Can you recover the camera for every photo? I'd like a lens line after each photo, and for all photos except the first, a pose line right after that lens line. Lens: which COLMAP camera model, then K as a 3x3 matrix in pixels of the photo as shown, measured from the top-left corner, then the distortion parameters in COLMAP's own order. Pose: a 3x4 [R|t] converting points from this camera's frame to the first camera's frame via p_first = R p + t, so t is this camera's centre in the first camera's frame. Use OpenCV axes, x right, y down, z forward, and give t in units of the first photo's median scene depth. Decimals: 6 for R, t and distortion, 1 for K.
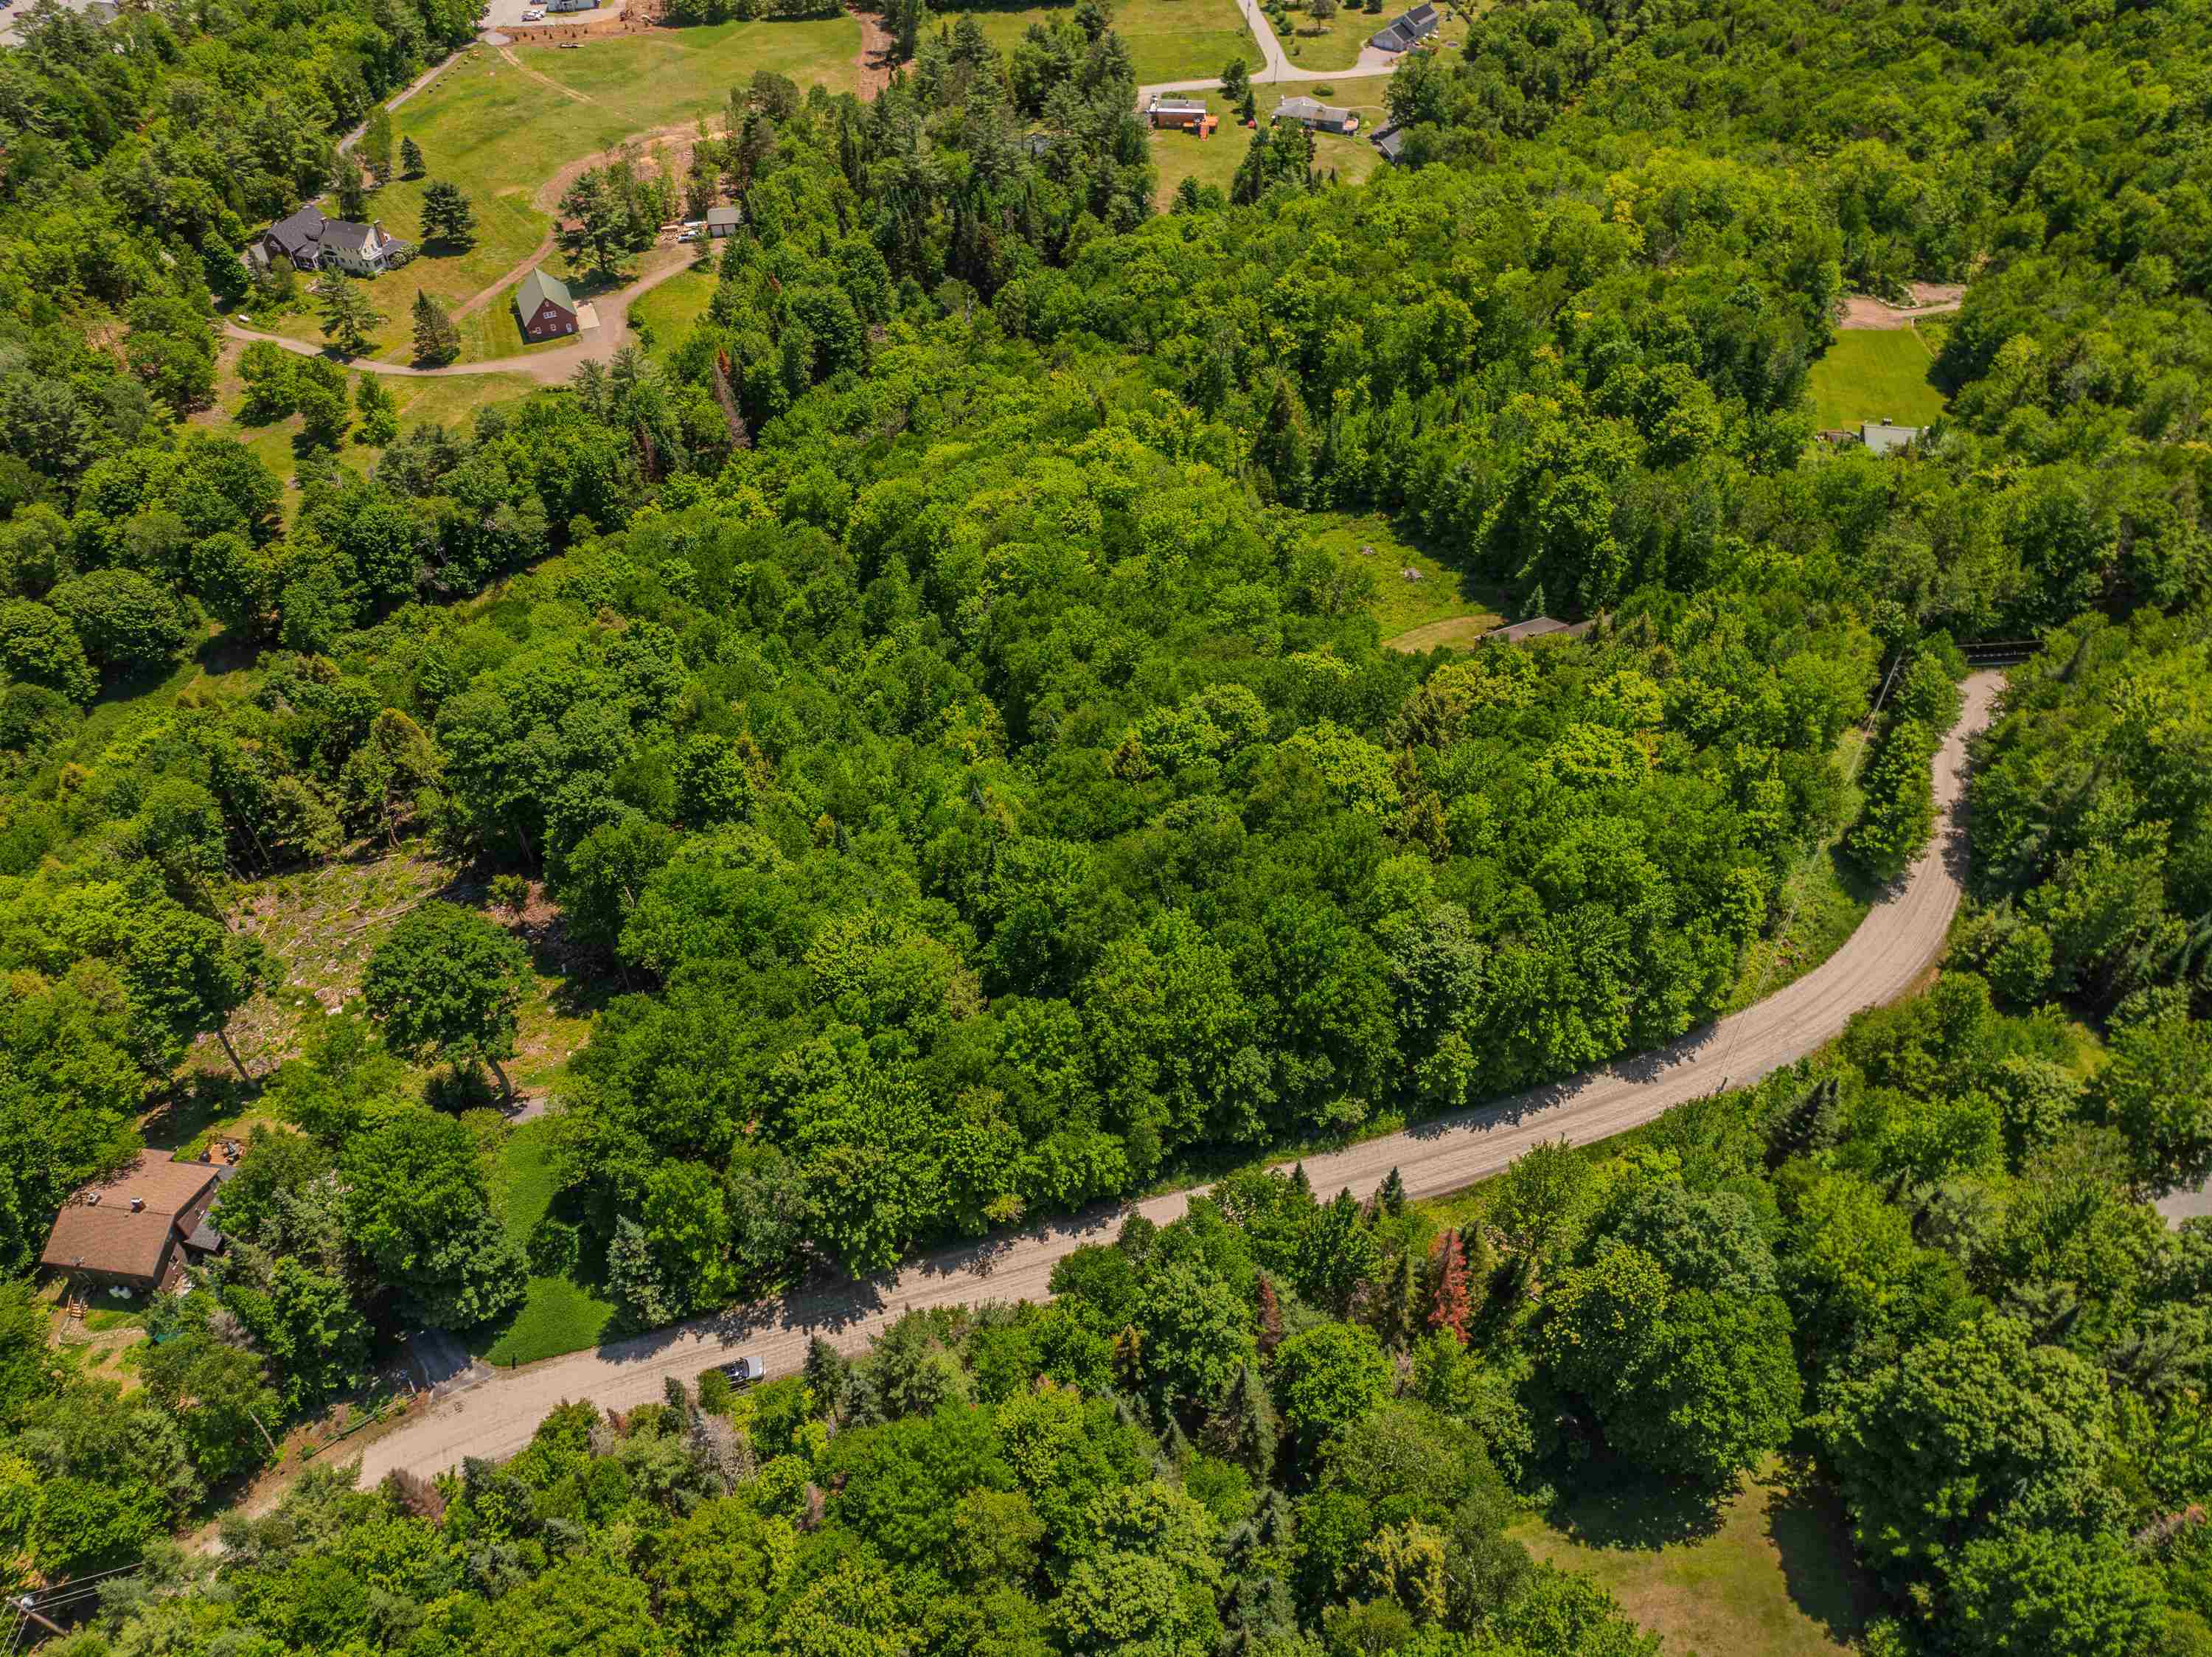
lens RADIAL K [[1569.1, 0, 1098.5], [0, 1569.1, 809.5], [0, 0, 1]] dist [-0.040715, 0.005226]
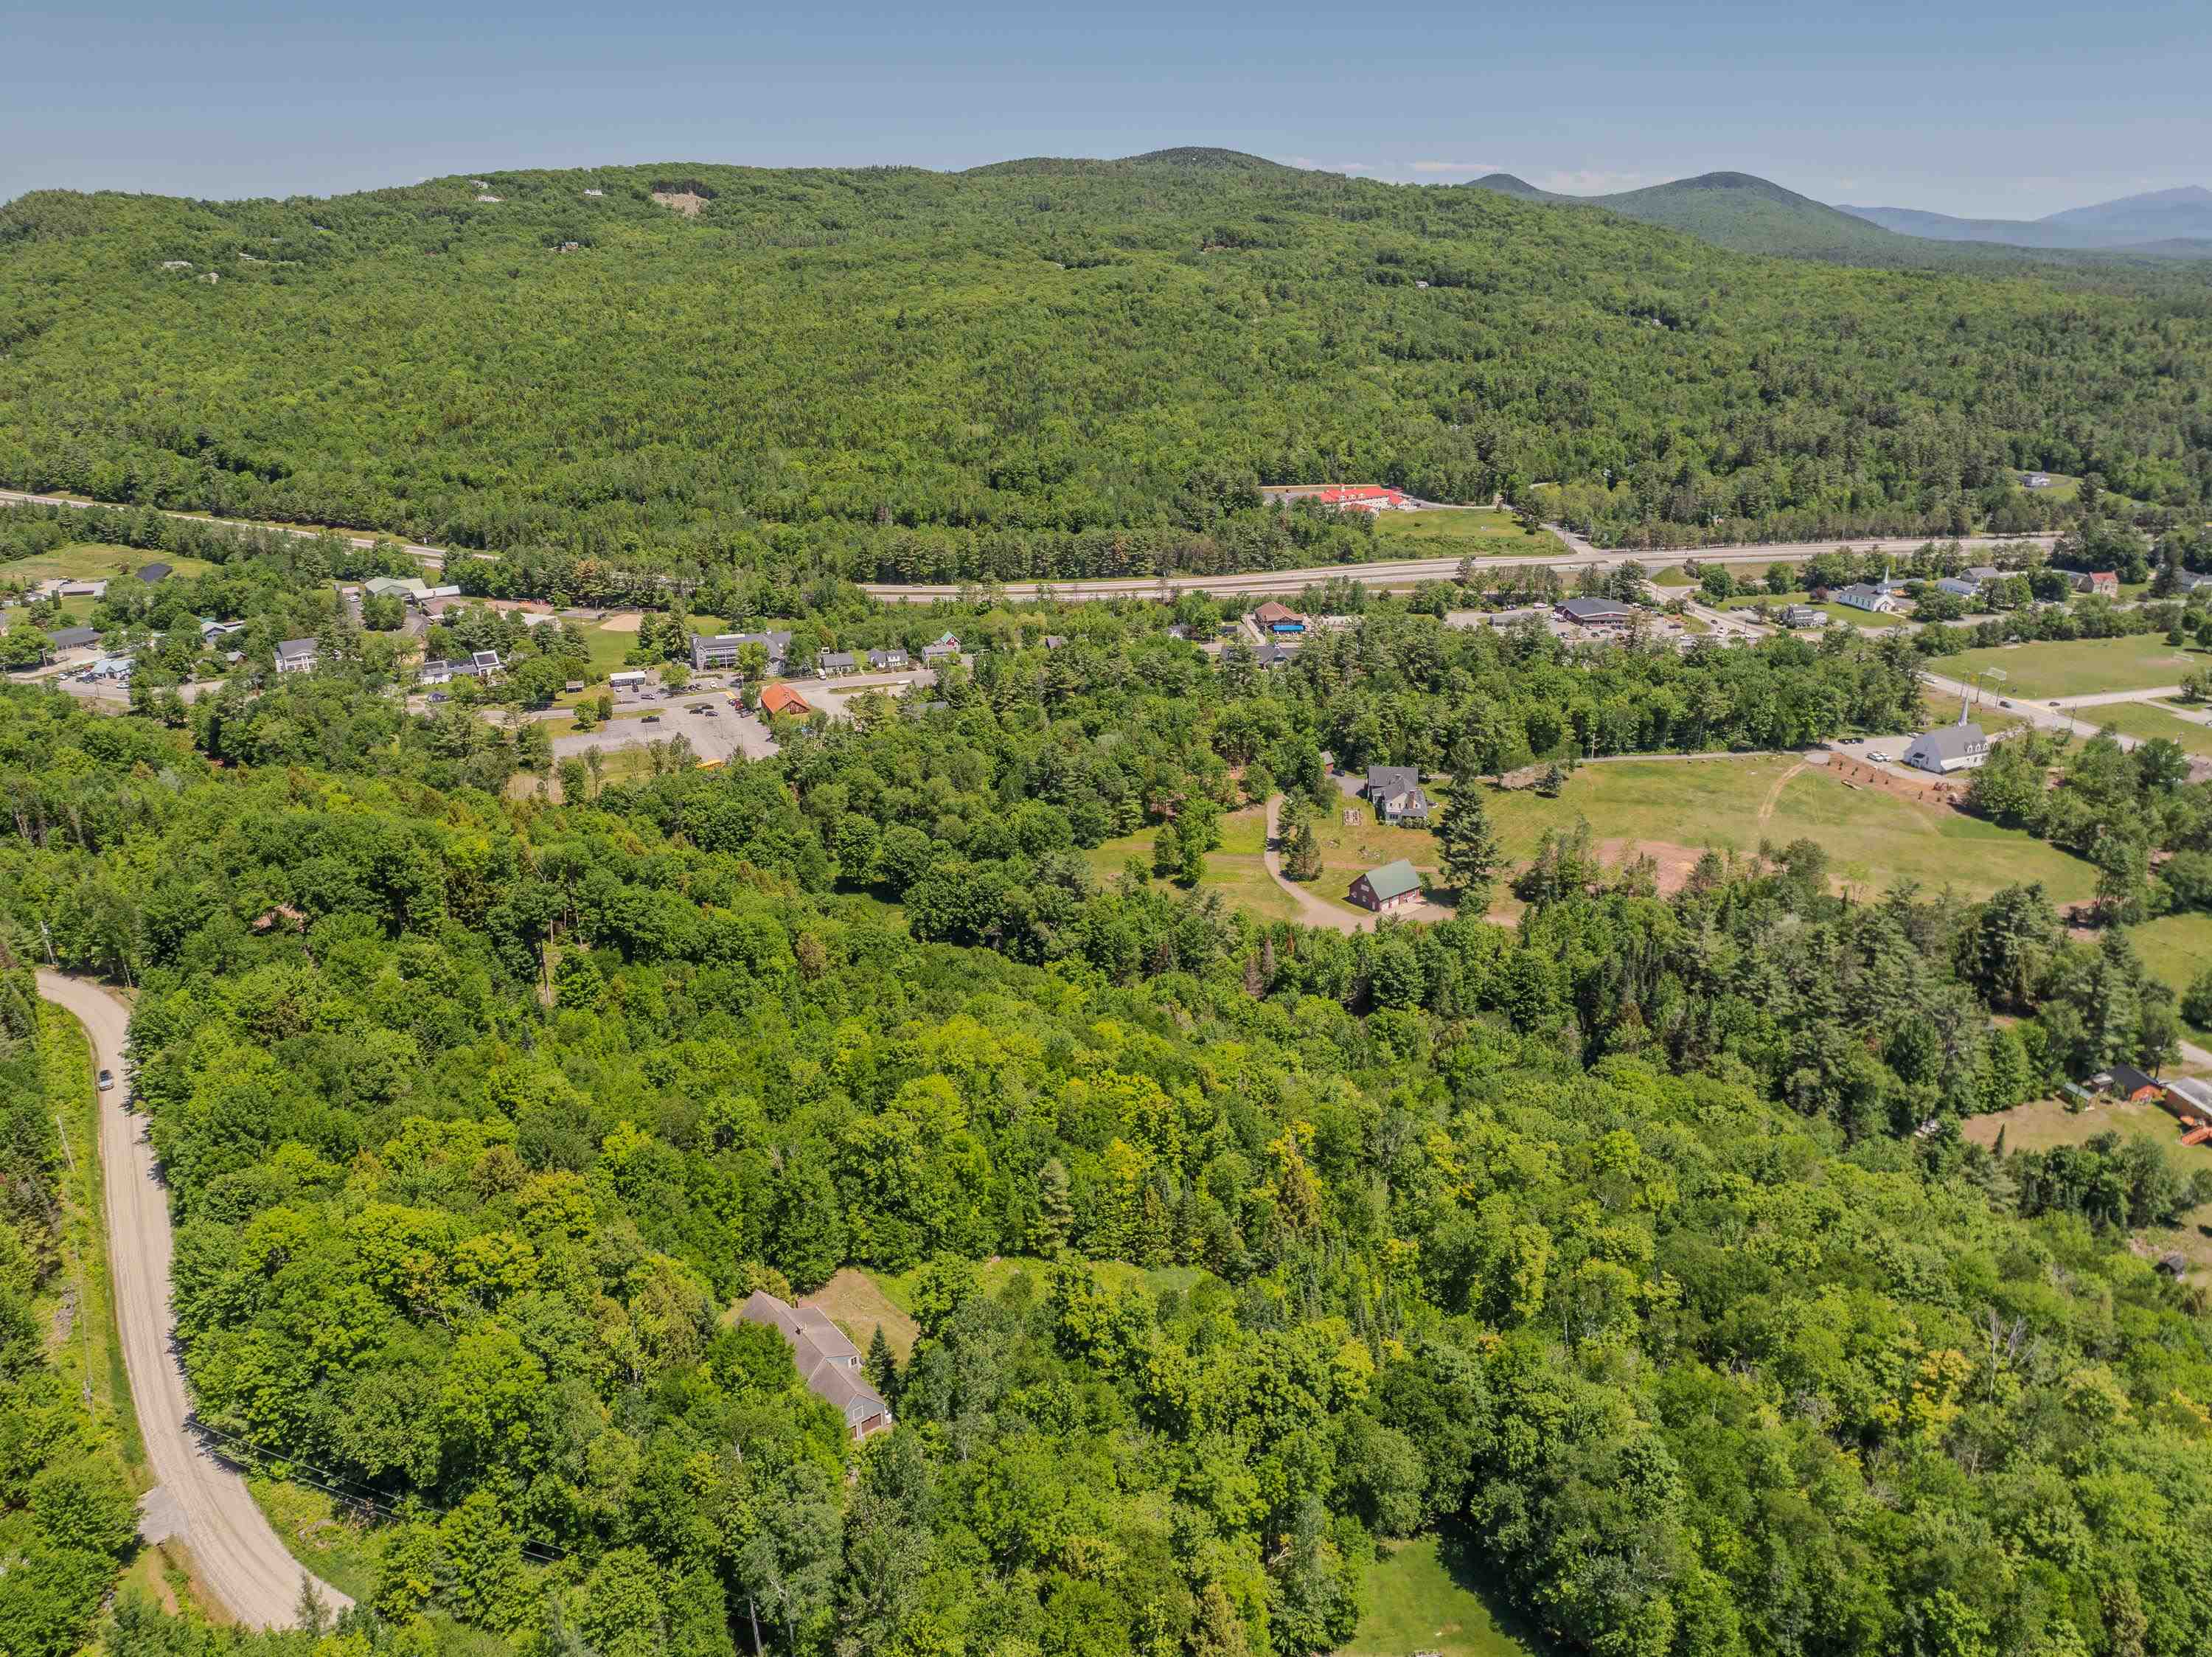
lens RADIAL K [[1560.5, 0, 1101.8], [0, 1560.5, 822.9], [0, 0, 1]] dist [-0.041003, 0.001733]
pose [[0.283714, 0.355849, -0.890437, 0.762397], [-0.674220, 0.734332, 0.078642, -0.364935], [0.681861, 0.578038, 0.448261, 0.345222]]
